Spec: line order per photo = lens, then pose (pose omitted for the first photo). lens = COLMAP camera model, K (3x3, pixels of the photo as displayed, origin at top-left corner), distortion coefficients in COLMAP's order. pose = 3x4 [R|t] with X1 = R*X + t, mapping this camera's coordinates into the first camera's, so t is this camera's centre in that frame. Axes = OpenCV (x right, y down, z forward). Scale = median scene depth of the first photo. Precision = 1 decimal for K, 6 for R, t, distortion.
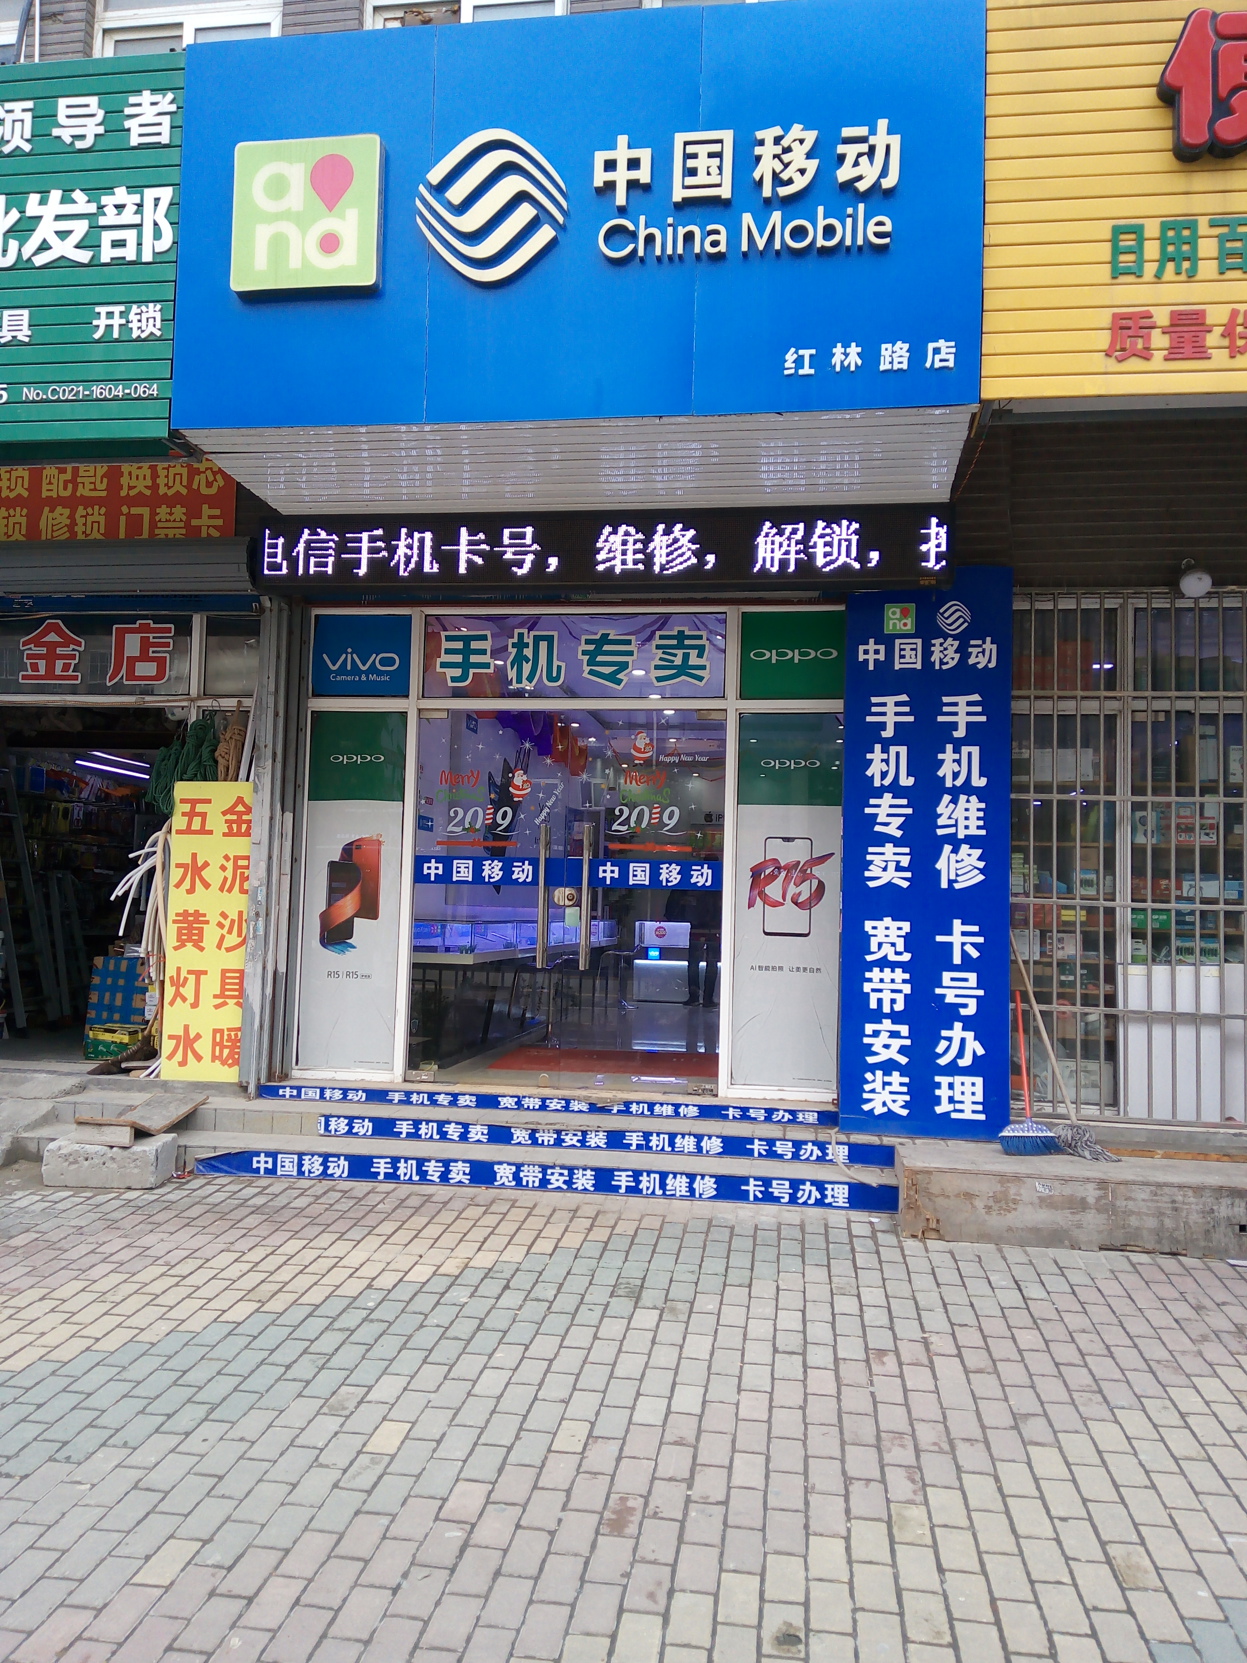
lens RADIAL K [[1301.5, 0, 626.8], [0, 1301.5, 841.8], [0, 0, 1]] dist [0.100876, -0.149762]
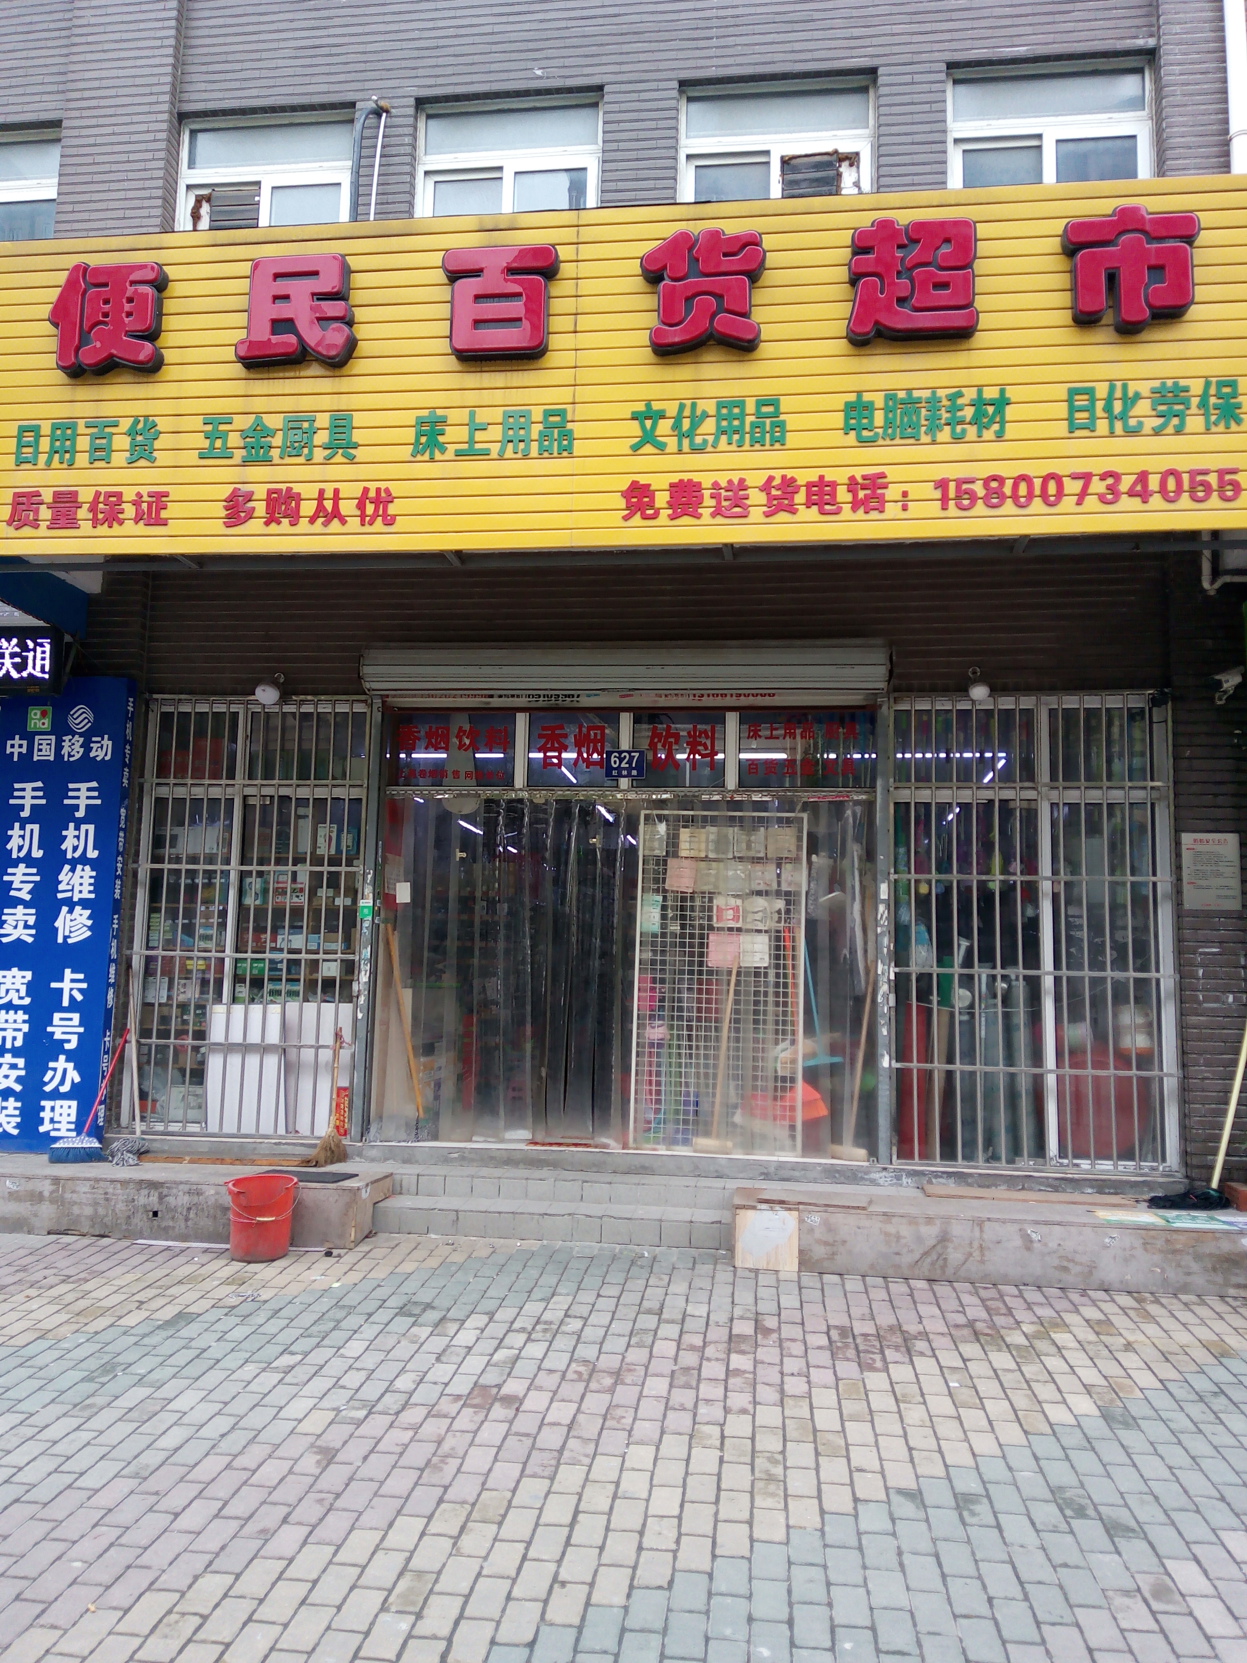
lens RADIAL K [[1292.6, 0, 625.7], [0, 1292.6, 836.8], [0, 0, 1]] dist [0.114619, -0.201944]
pose [[0.999624, -0.003134, 0.027234, 0.726833], [0.004750, 0.998219, -0.059472, 0.012543], [-0.026999, 0.059579, 0.997858, -0.216864]]
